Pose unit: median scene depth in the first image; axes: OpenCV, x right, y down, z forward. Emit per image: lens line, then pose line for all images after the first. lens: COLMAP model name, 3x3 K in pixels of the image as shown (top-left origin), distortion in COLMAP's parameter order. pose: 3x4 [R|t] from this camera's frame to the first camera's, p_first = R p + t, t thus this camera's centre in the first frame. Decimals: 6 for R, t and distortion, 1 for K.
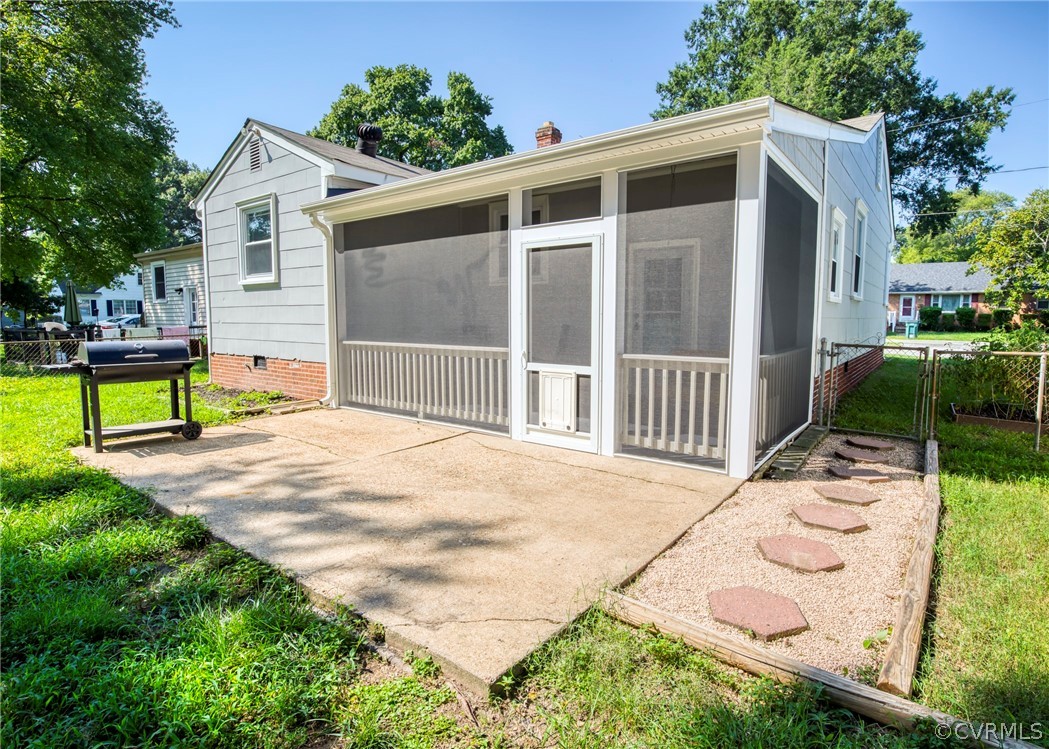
lens RADIAL K [[551.0, 0, 524.7], [0, 551.0, 370.3], [0, 0, 1]] dist [-0.026849, -0.001282]
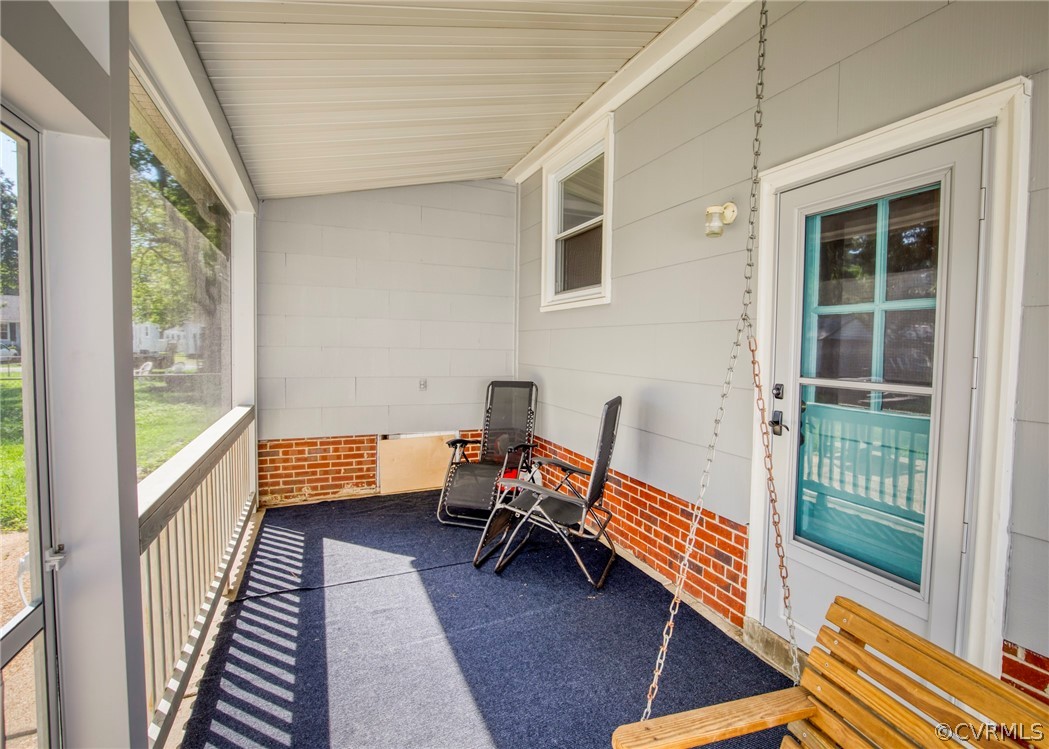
lens RADIAL K [[529.0, 0, 522.0], [0, 529.0, 371.9], [0, 0, 1]] dist [-0.035259, 0.004242]
pose [[0.845728, 0.031337, -0.532694, 0.155486], [-0.061629, 0.997330, -0.039174, -0.057817], [0.530044, 0.065960, 0.845401, 0.431743]]
